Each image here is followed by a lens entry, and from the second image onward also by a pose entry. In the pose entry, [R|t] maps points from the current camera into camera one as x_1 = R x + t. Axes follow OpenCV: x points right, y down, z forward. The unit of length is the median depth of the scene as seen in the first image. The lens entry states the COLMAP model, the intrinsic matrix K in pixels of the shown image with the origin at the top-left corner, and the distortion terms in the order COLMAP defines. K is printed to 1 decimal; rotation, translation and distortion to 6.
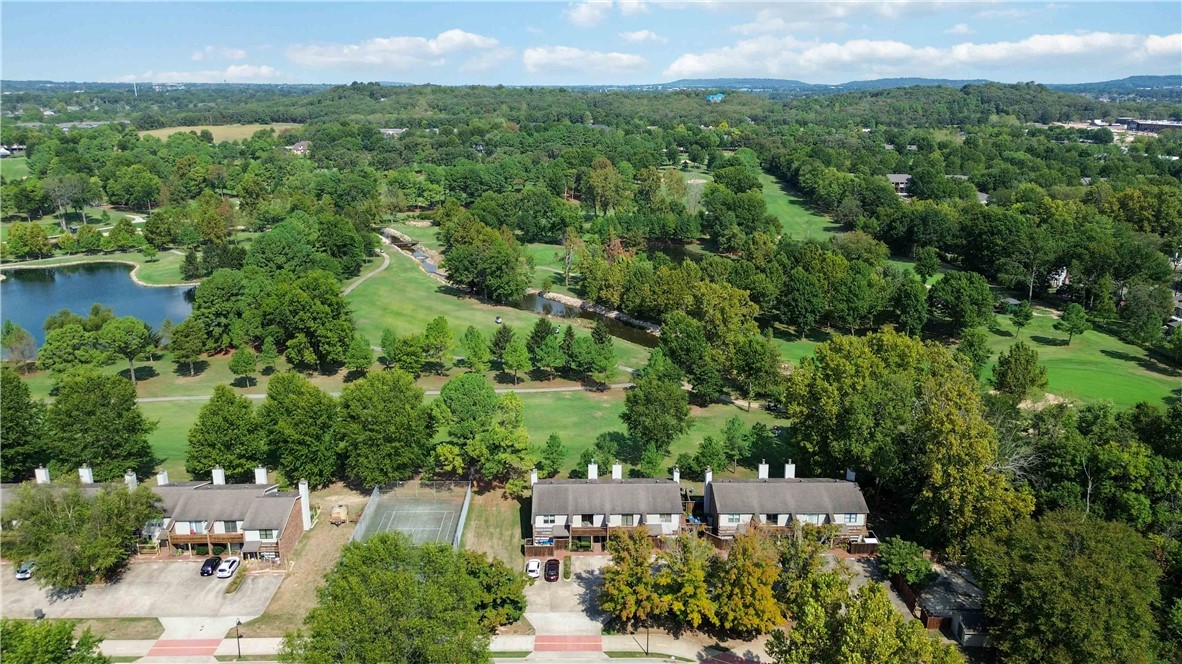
lens RADIAL K [[835.1, 0, 594.1], [0, 835.1, 330.0], [0, 0, 1]] dist [0.077334, -0.088377]
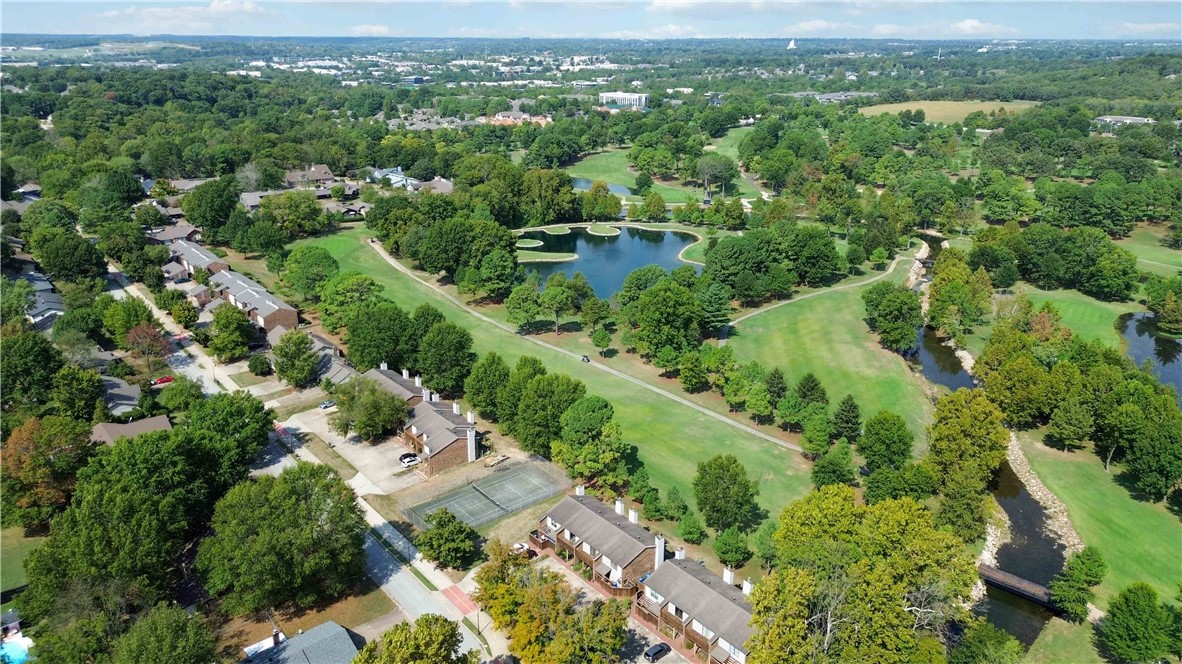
lens RADIAL K [[835.1, 0, 594.1], [0, 835.1, 330.0], [0, 0, 1]] dist [0.077334, -0.088377]
pose [[0.623696, 0.258957, -0.737526, 0.841316], [-0.221993, 0.963360, 0.150521, -0.262205], [0.749482, 0.069847, 0.658330, 0.176242]]
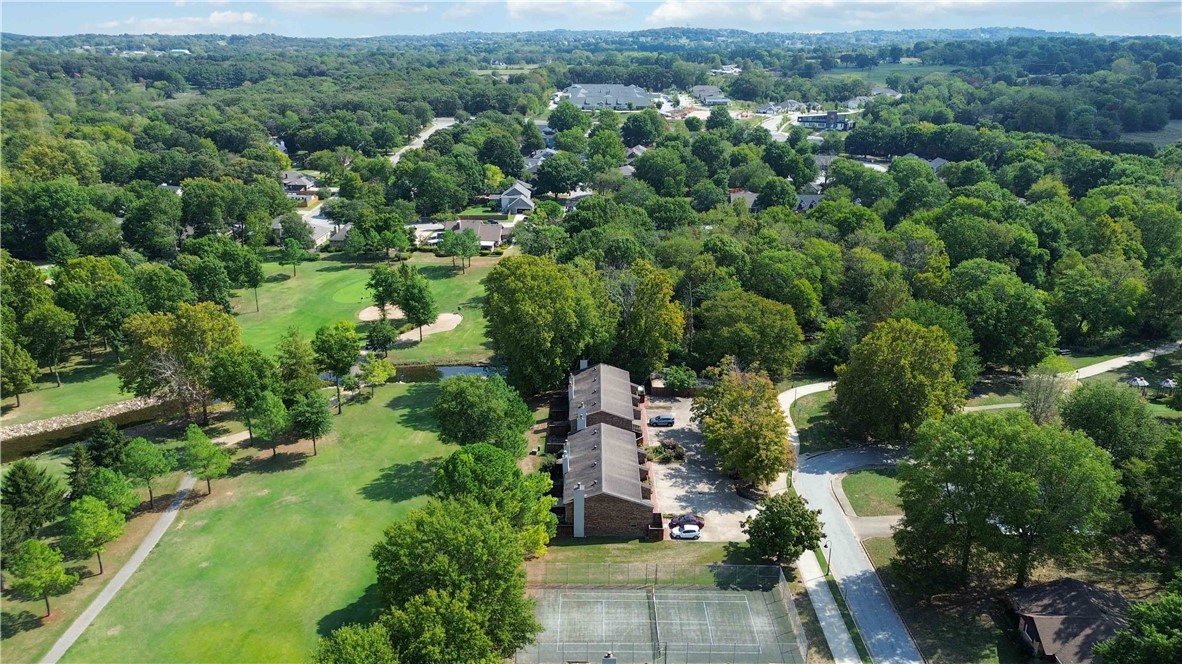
lens RADIAL K [[835.1, 0, 594.1], [0, 835.1, 330.0], [0, 0, 1]] dist [0.077334, -0.088377]
pose [[0.024671, -0.327274, 0.944607, -0.891602], [0.272735, 0.911254, 0.308595, -0.264497], [-0.961773, 0.250014, 0.111741, 0.875905]]
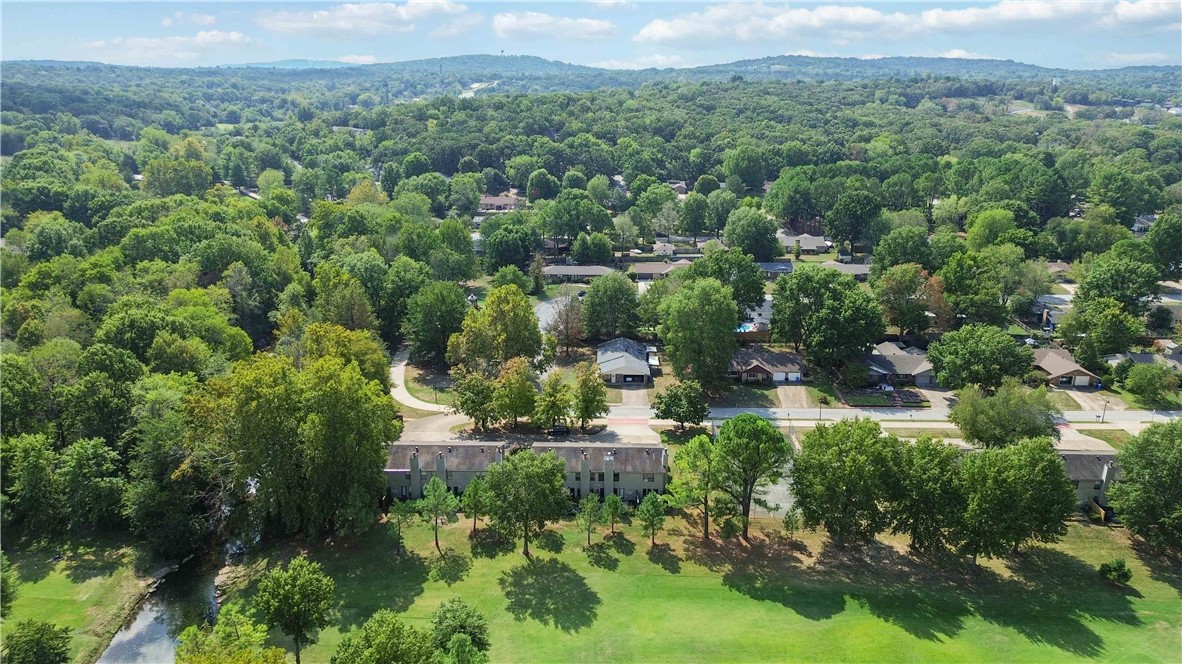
lens RADIAL K [[835.1, 0, 594.1], [0, 835.1, 330.0], [0, 0, 1]] dist [0.077334, -0.088377]
pose [[-0.997213, -0.012451, 0.073565, -0.056325], [0.029558, 0.839376, 0.542747, -0.530196], [-0.068506, 0.543408, -0.836668, 1.847141]]
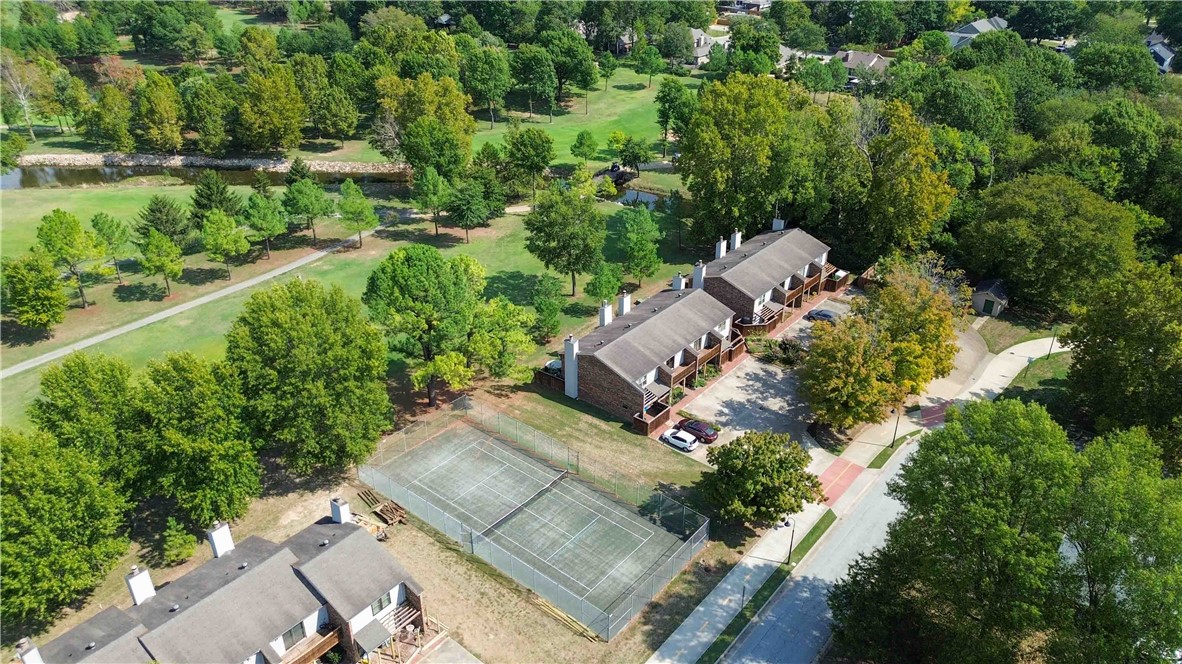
lens RADIAL K [[835.1, 0, 594.1], [0, 835.1, 330.0], [0, 0, 1]] dist [0.077334, -0.088377]
pose [[0.650802, -0.364559, 0.665998, -0.567263], [0.209795, 0.929376, 0.303722, -0.060651], [-0.729687, -0.057940, 0.681322, 0.501520]]
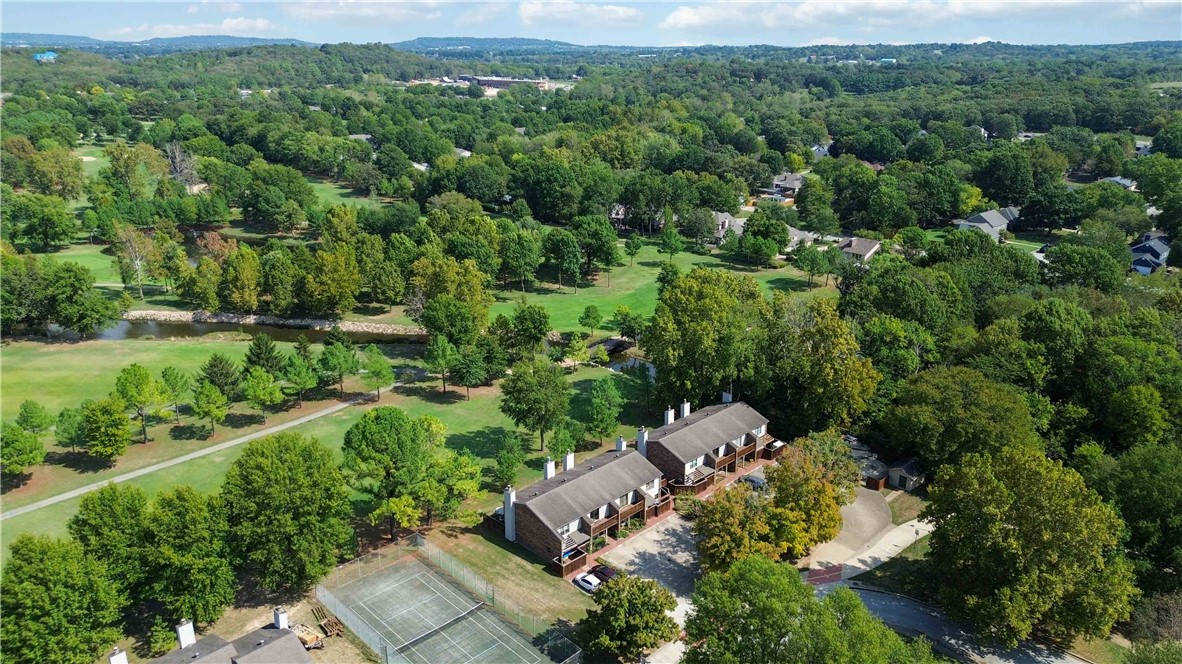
lens RADIAL K [[835.1, 0, 594.1], [0, 835.1, 330.0], [0, 0, 1]] dist [0.077334, -0.088377]
pose [[0.732121, -0.217980, 0.645356, -0.561548], [0.189040, 0.975219, 0.114941, -0.083924], [-0.654418, 0.037847, 0.755185, 0.275723]]
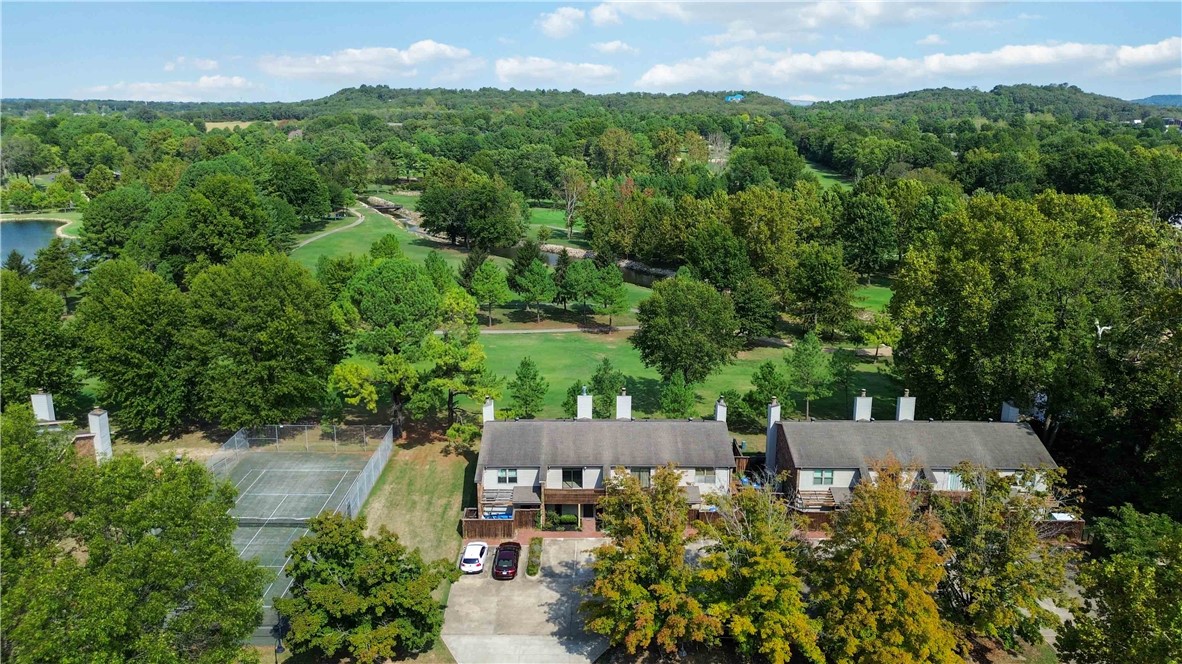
lens RADIAL K [[835.1, 0, 594.1], [0, 835.1, 330.0], [0, 0, 1]] dist [0.077334, -0.088377]
pose [[0.999838, 0.005115, -0.017230, 0.016941], [-0.005552, 0.999661, -0.025456, 0.135840], [0.017094, 0.025548, 0.999527, 0.404115]]
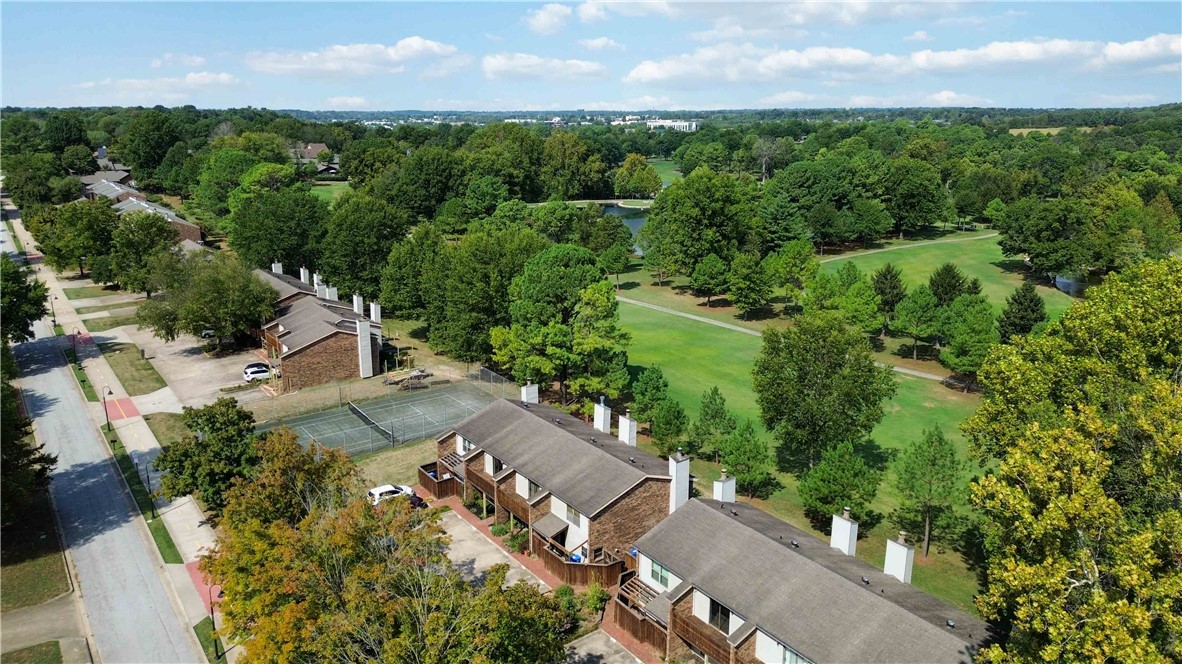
lens RADIAL K [[835.1, 0, 594.1], [0, 835.1, 330.0], [0, 0, 1]] dist [0.077334, -0.088377]
pose [[0.572740, 0.202390, -0.794359, 0.476058], [-0.228146, 0.970111, 0.082673, 0.065927], [0.787349, 0.133880, 0.601796, 0.672395]]
